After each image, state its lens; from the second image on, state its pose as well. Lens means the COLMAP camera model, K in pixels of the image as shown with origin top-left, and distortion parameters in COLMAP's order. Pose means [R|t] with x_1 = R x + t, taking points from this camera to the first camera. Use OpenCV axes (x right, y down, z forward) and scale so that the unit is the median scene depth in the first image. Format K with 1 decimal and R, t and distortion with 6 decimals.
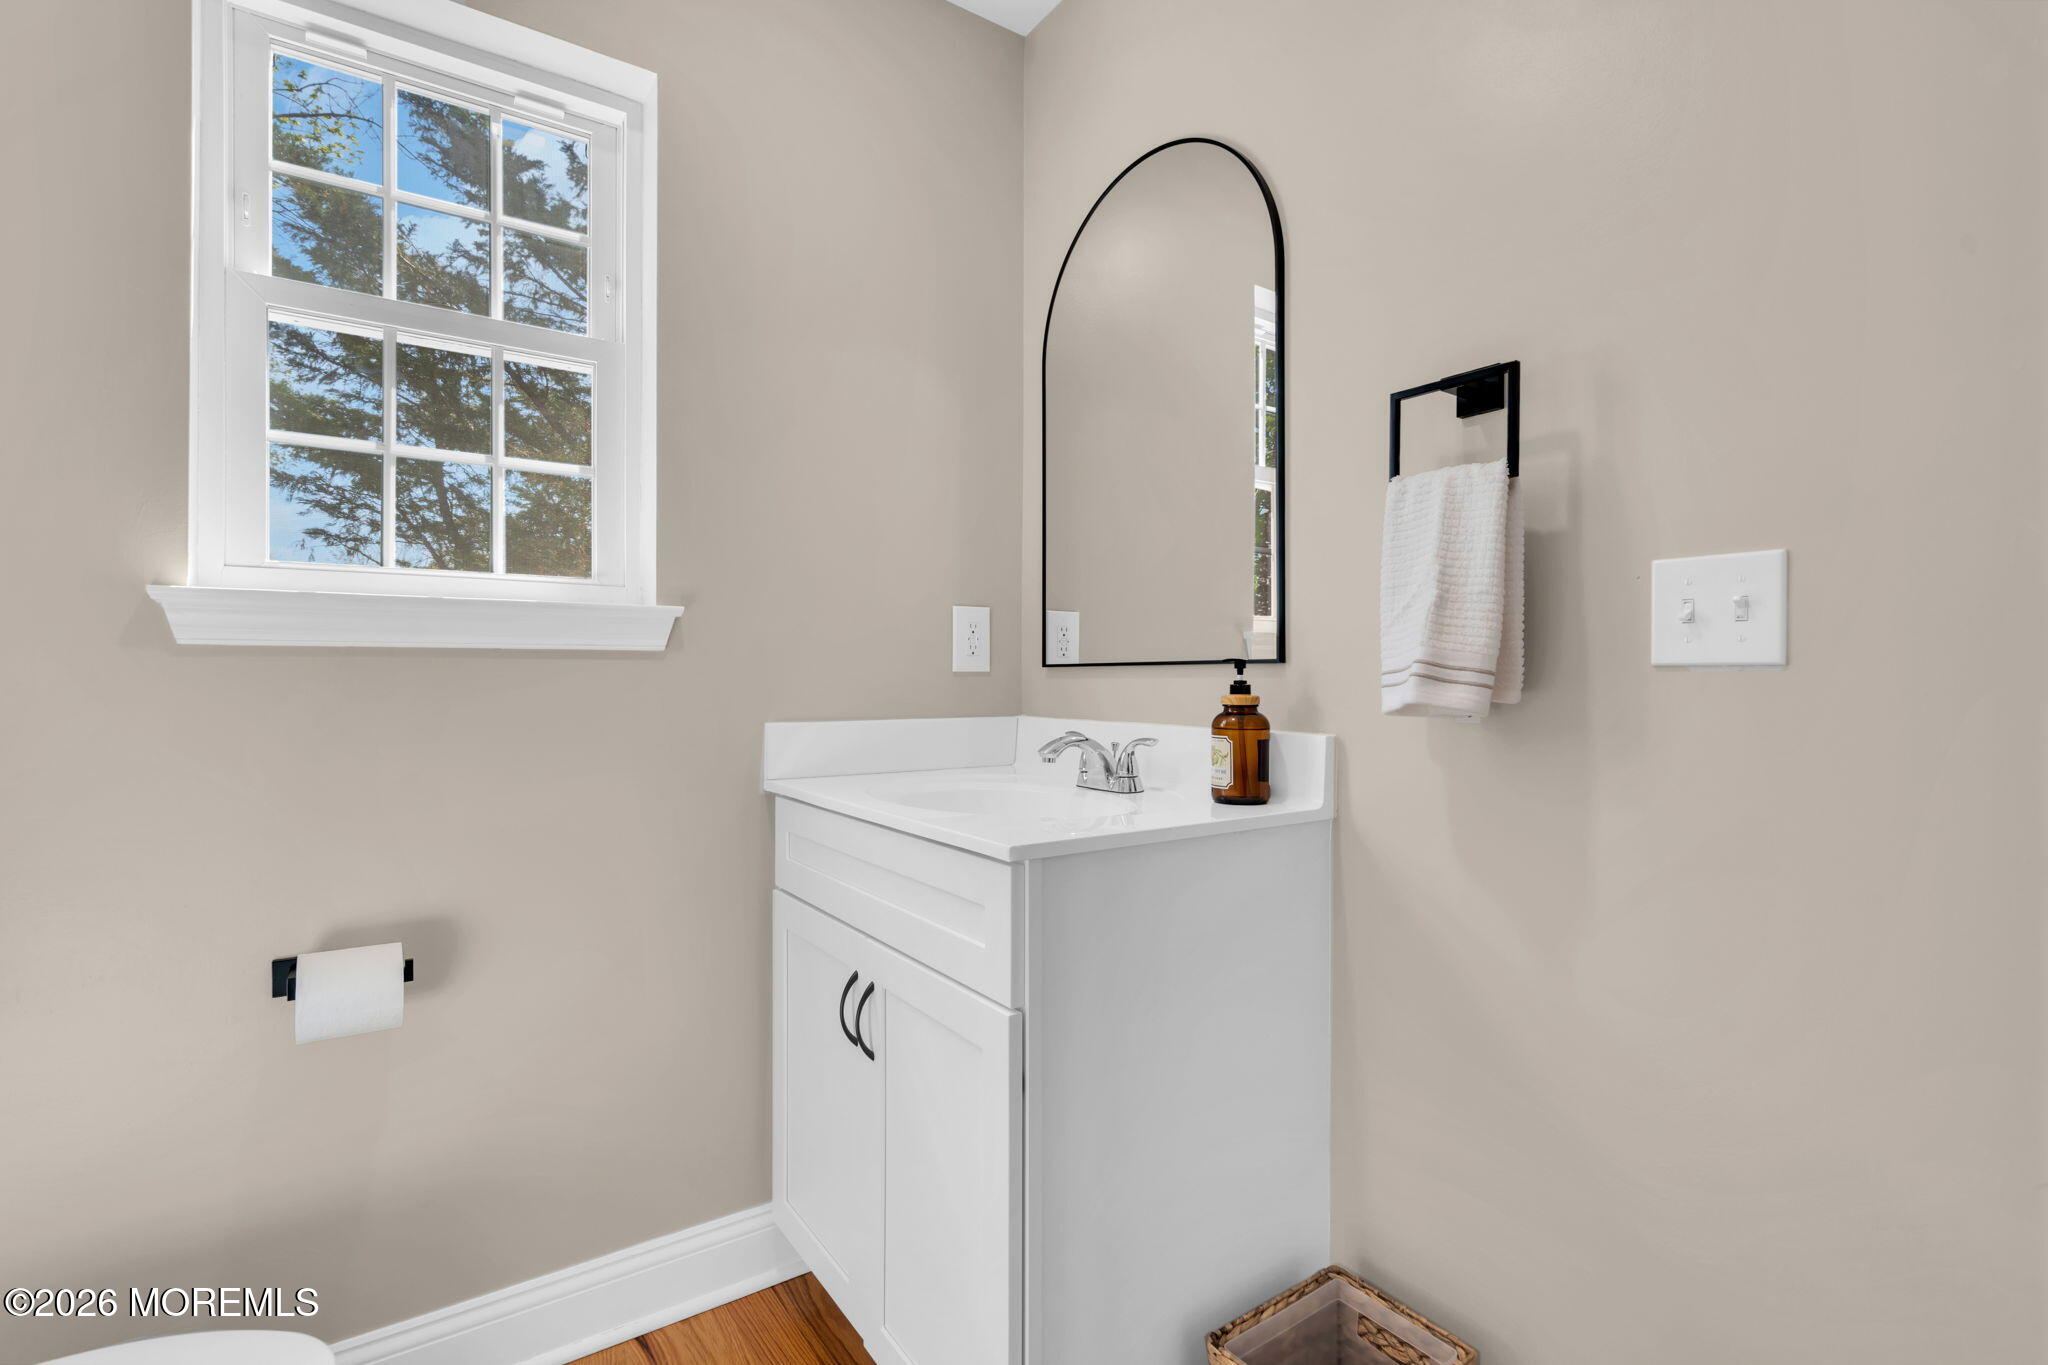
lens RADIAL K [[935.4, 0, 1020.7], [0, 935.4, 684.2], [0, 0, 1]] dist [0.002269, 0.000274]
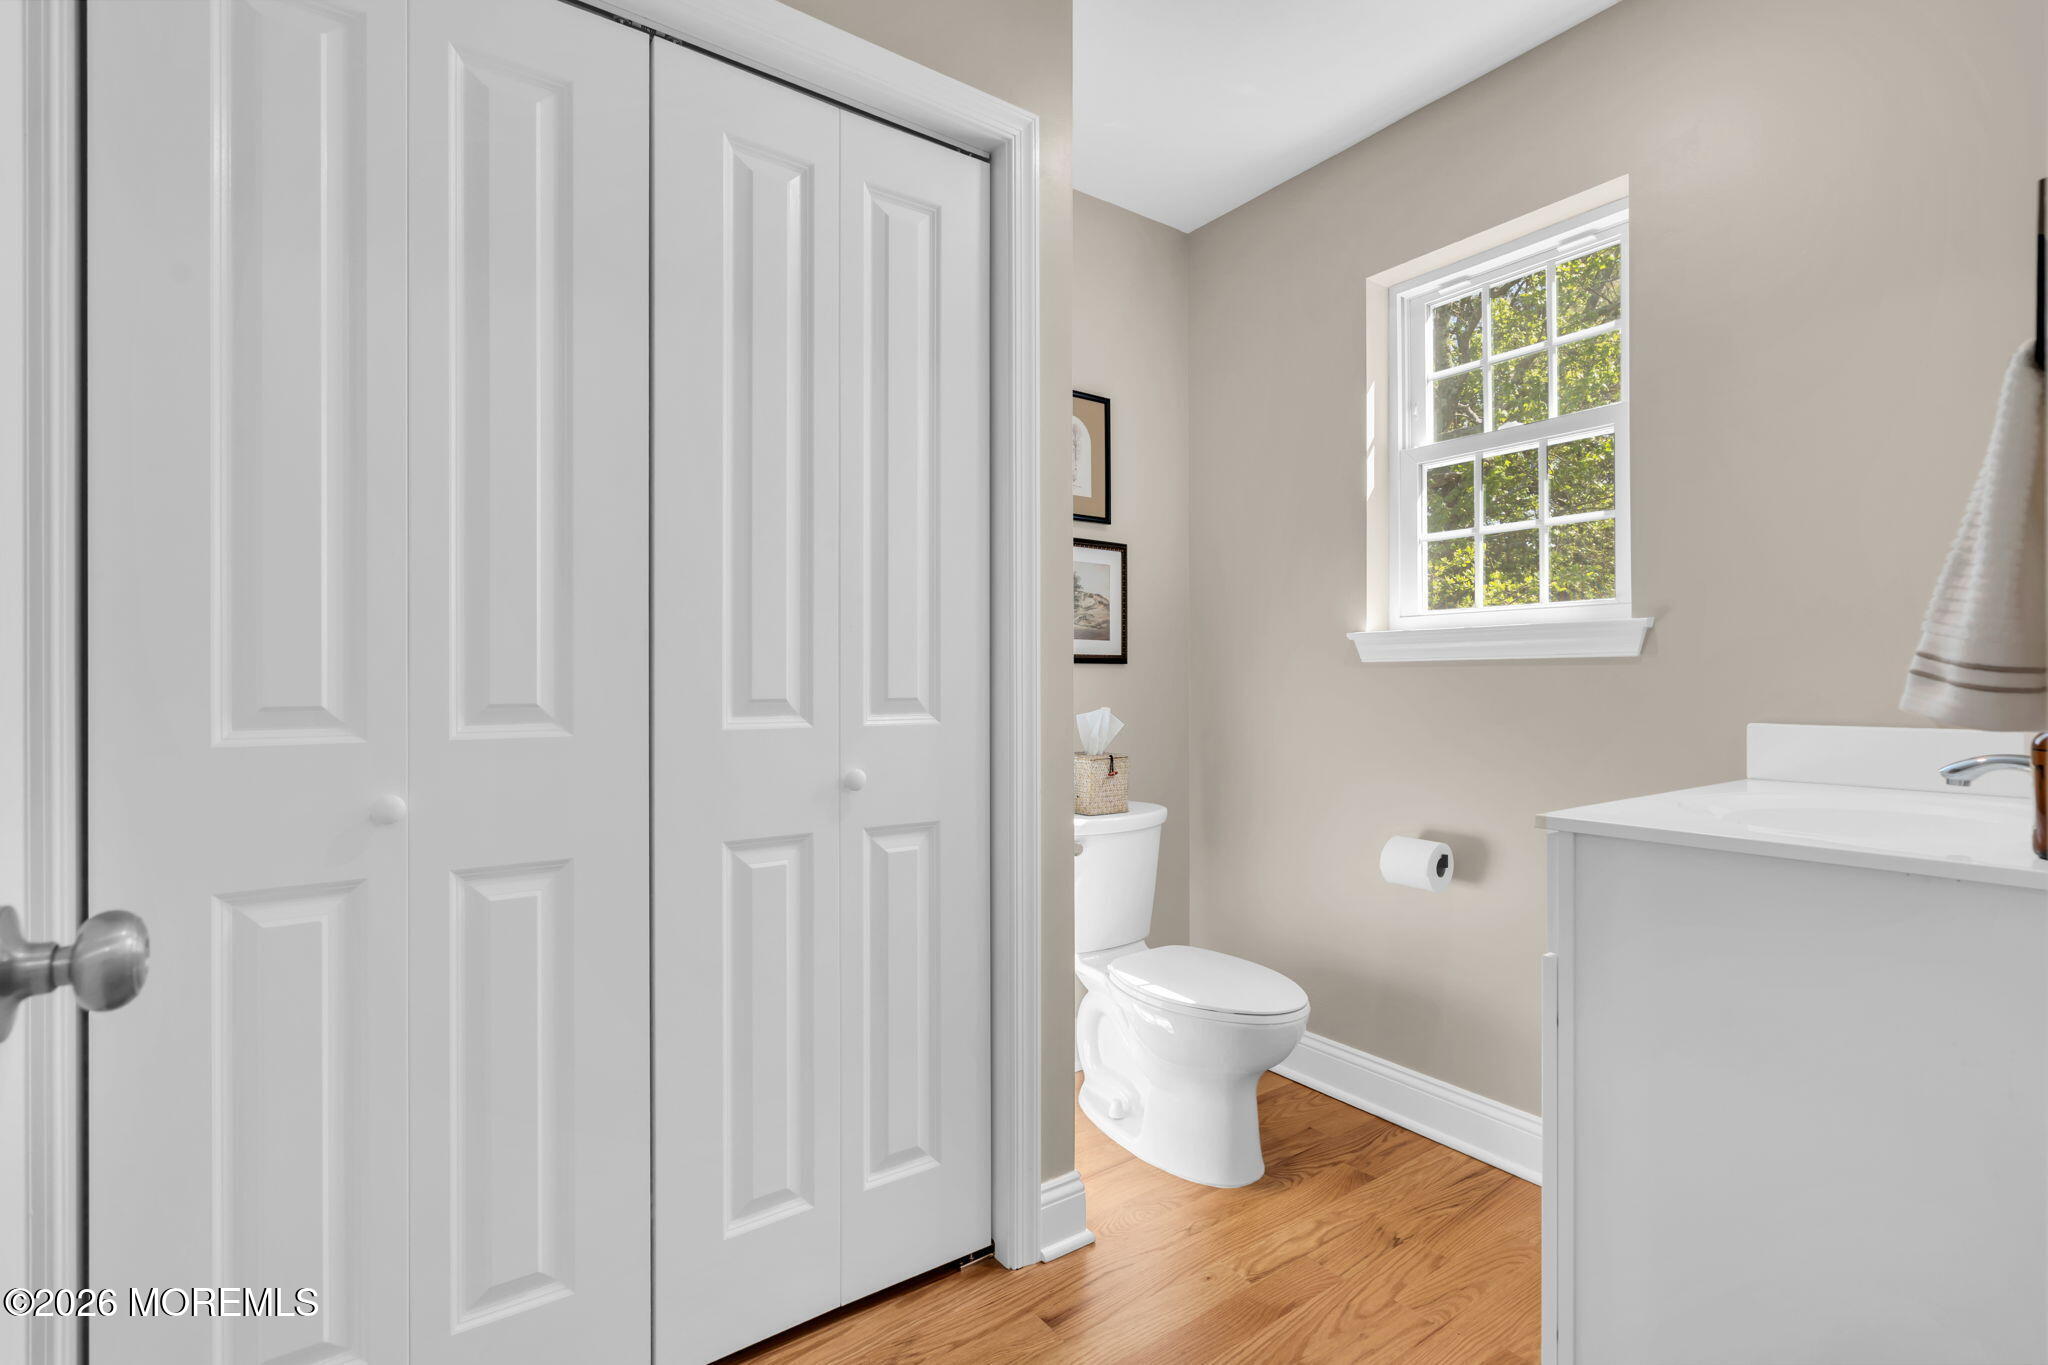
lens RADIAL K [[935.4, 0, 1021.4], [0, 935.4, 683.8], [0, 0, 1]] dist [0.002269, 0.000274]
pose [[0.045891, 0.001637, -0.998945, 0.778279], [-0.005983, 0.999981, 0.001364, 0.002302], [0.998929, 0.005914, 0.045900, 0.173803]]
